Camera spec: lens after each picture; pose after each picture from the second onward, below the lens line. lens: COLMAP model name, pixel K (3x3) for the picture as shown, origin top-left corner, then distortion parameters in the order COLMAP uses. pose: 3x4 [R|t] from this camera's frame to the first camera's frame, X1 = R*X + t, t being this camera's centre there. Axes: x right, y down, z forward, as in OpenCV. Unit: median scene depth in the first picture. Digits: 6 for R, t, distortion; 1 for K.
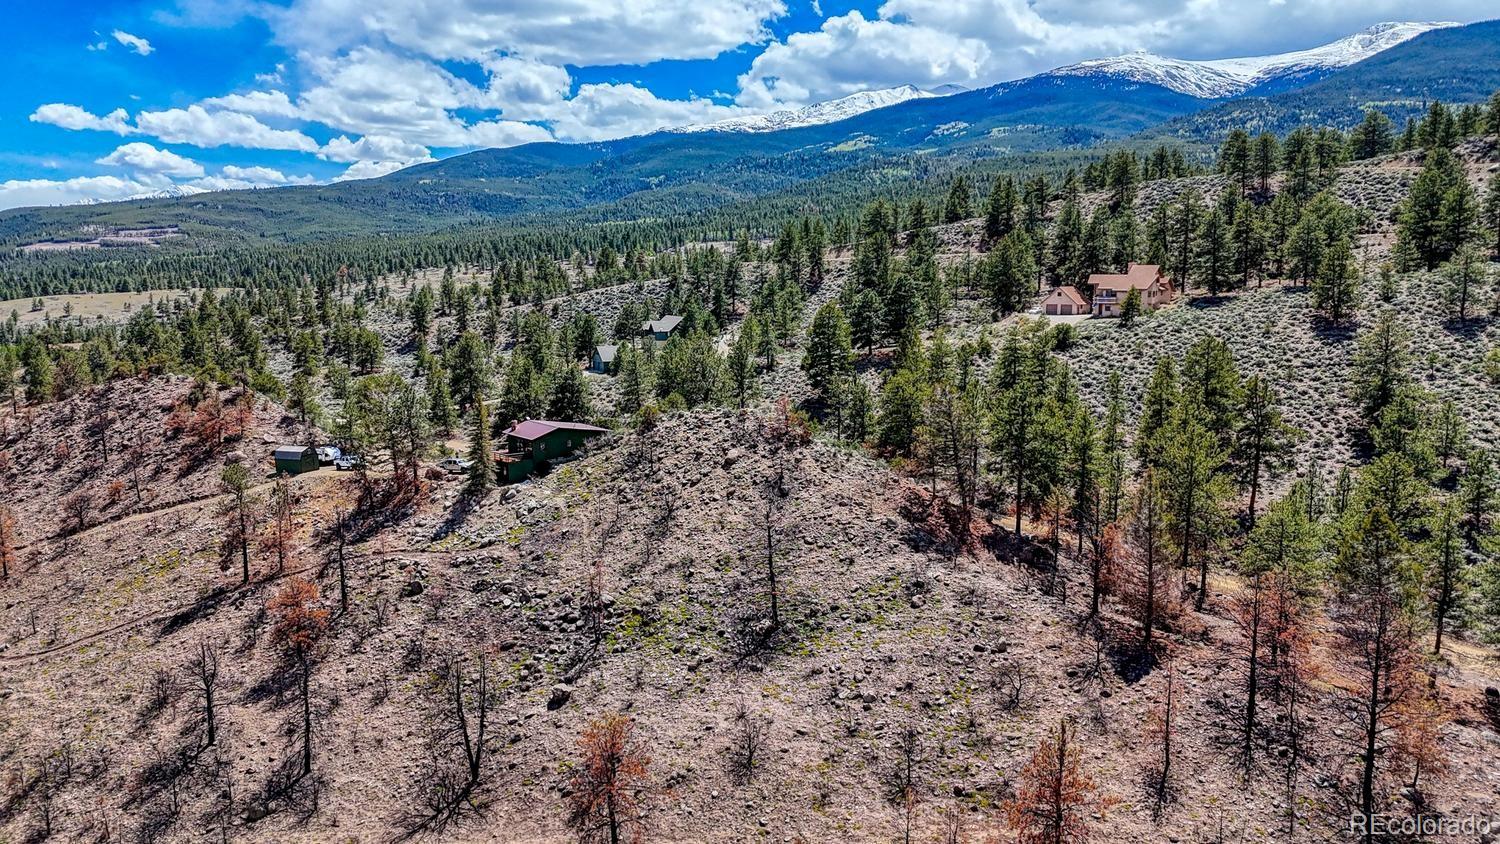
lens RADIAL K [[1076.8, 0, 750.0], [0, 1076.8, 422.0], [0, 0, 1]] dist [0.068498, -0.063153]
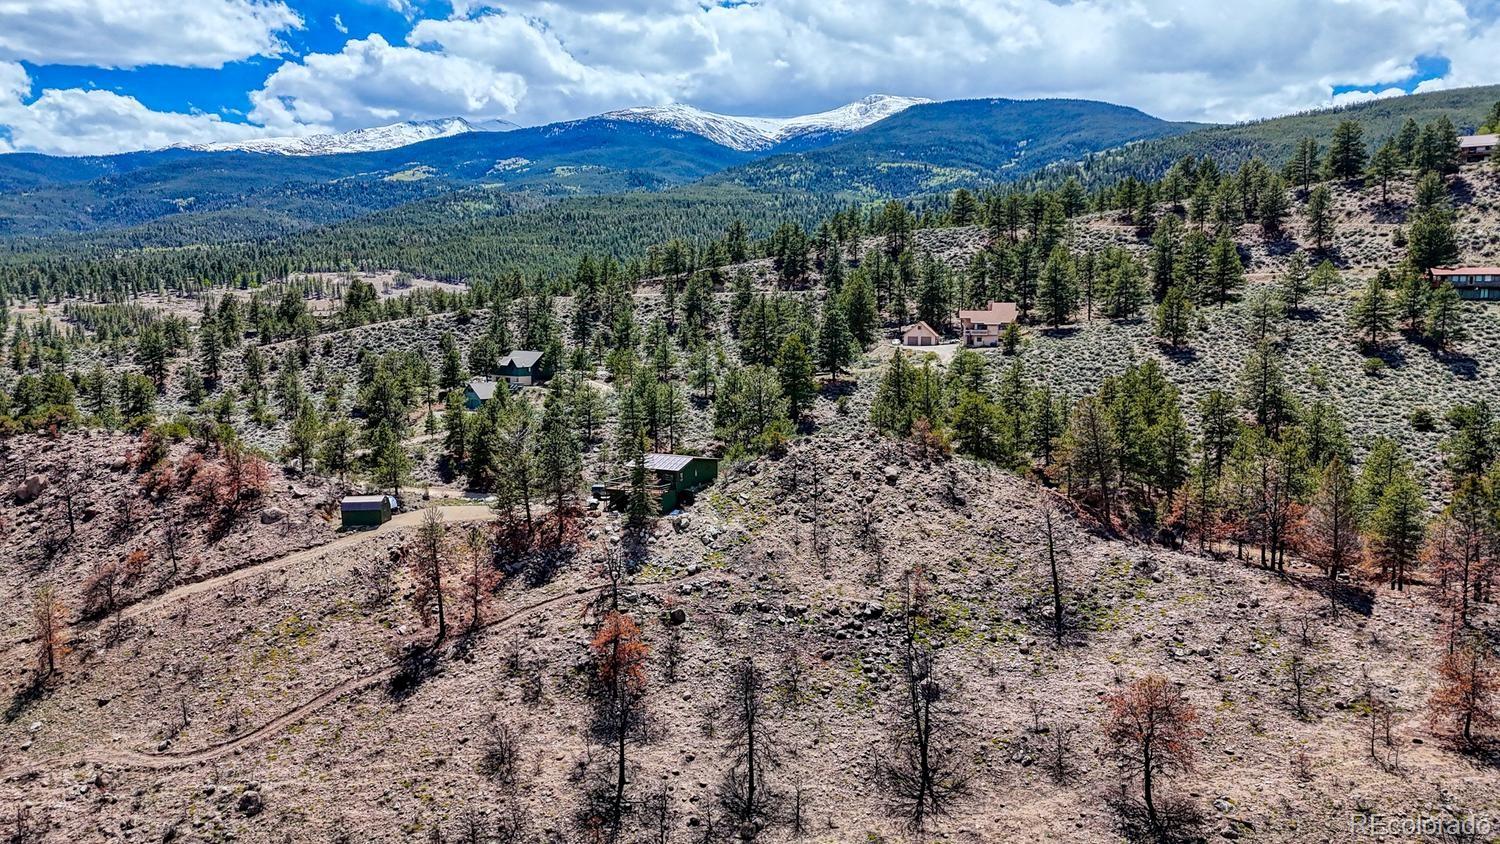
lens RADIAL K [[1076.8, 0, 750.0], [0, 1076.8, 422.0], [0, 0, 1]] dist [0.068498, -0.063153]
pose [[0.925245, -0.039592, 0.377299, -0.398369], [0.051519, 0.998439, -0.021567, -0.003268], [-0.375856, 0.039393, 0.925840, 0.016110]]
